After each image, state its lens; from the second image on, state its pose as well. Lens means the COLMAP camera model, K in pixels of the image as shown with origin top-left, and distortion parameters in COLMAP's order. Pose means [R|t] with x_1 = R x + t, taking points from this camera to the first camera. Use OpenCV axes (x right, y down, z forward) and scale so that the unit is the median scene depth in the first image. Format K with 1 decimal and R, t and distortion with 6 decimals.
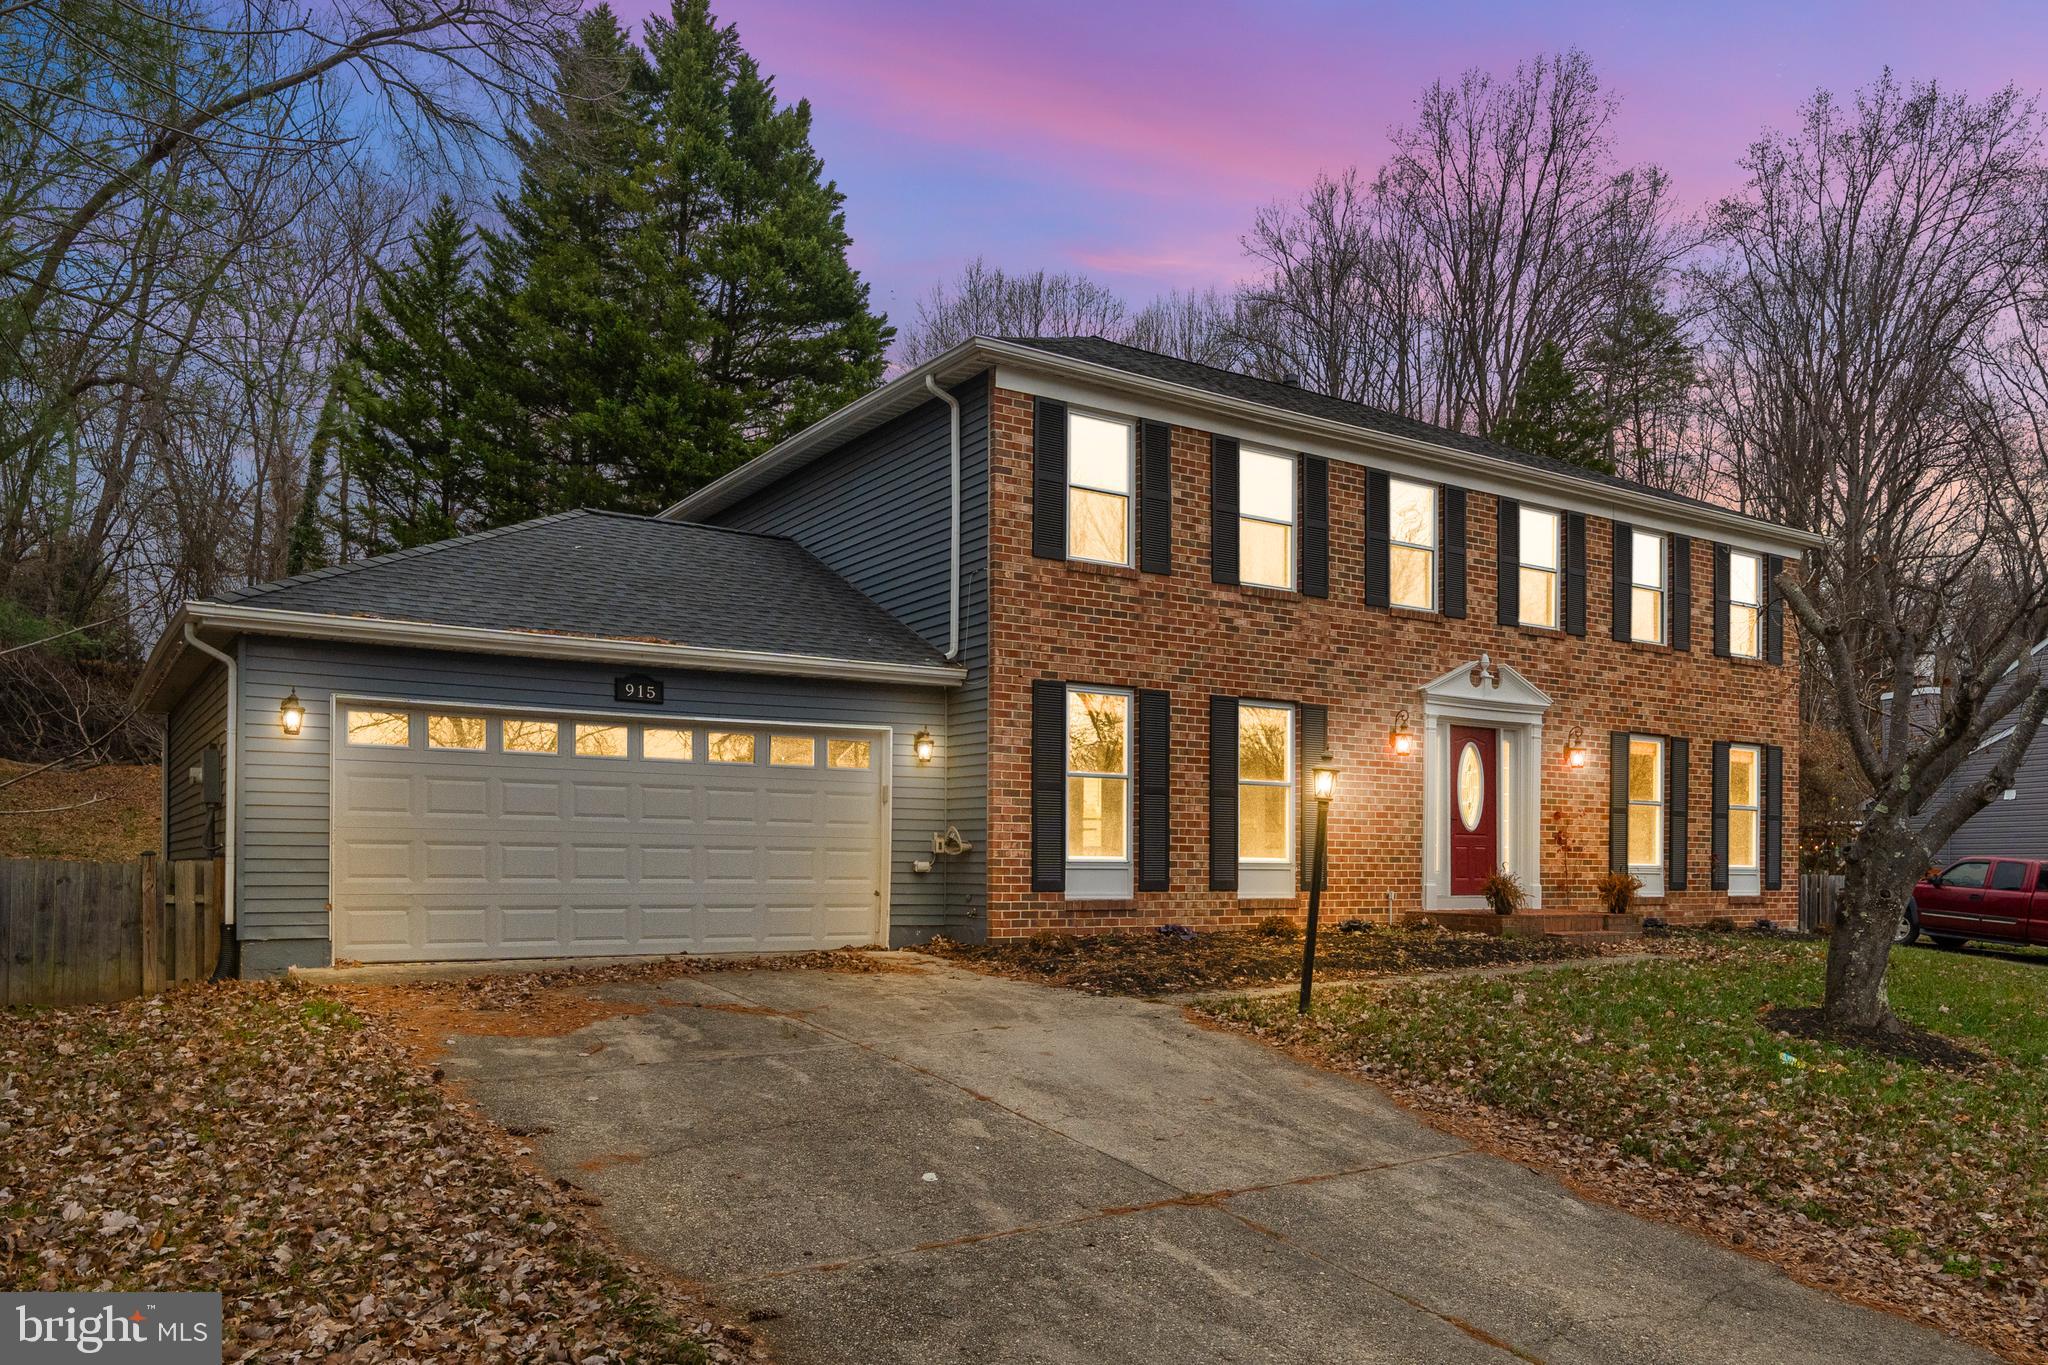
lens RADIAL K [[1507.9, 0, 1024.0], [0, 1507.9, 682.5], [0, 0, 1]] dist [0.002865, 0.000207]
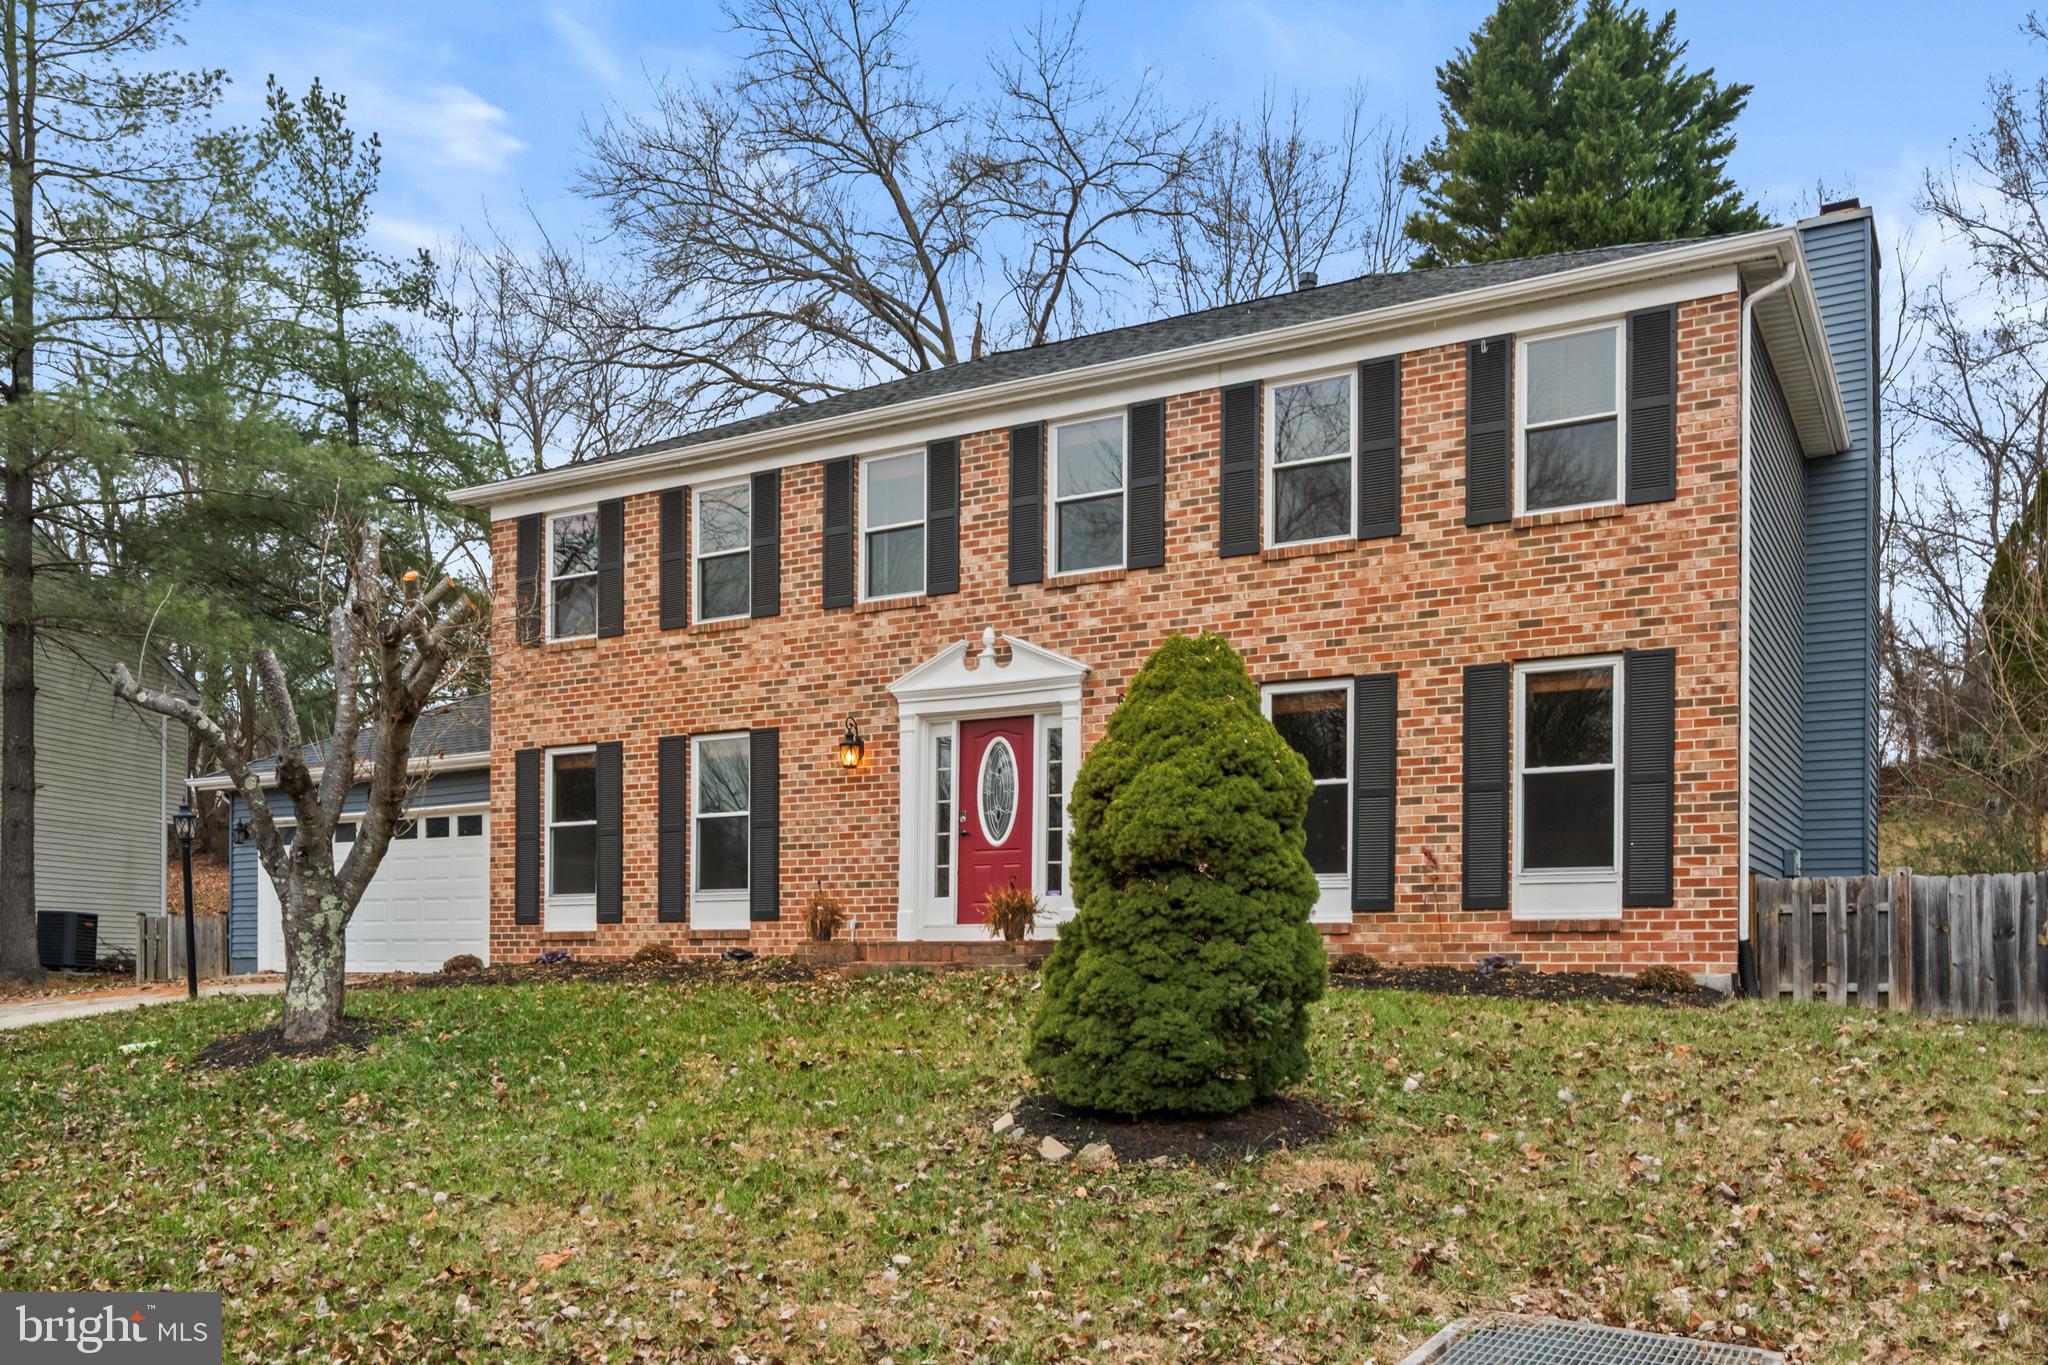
lens RADIAL K [[1640.1, 0, 1025.4], [0, 1640.1, 739.6], [0, 0, 1]] dist [-0.000906, 0.000849]
pose [[0.448628, -0.124281, -0.885035, 1.192227], [0.114796, 0.990094, -0.080844, 0.125438], [0.886315, -0.065330, 0.458451, 0.664594]]
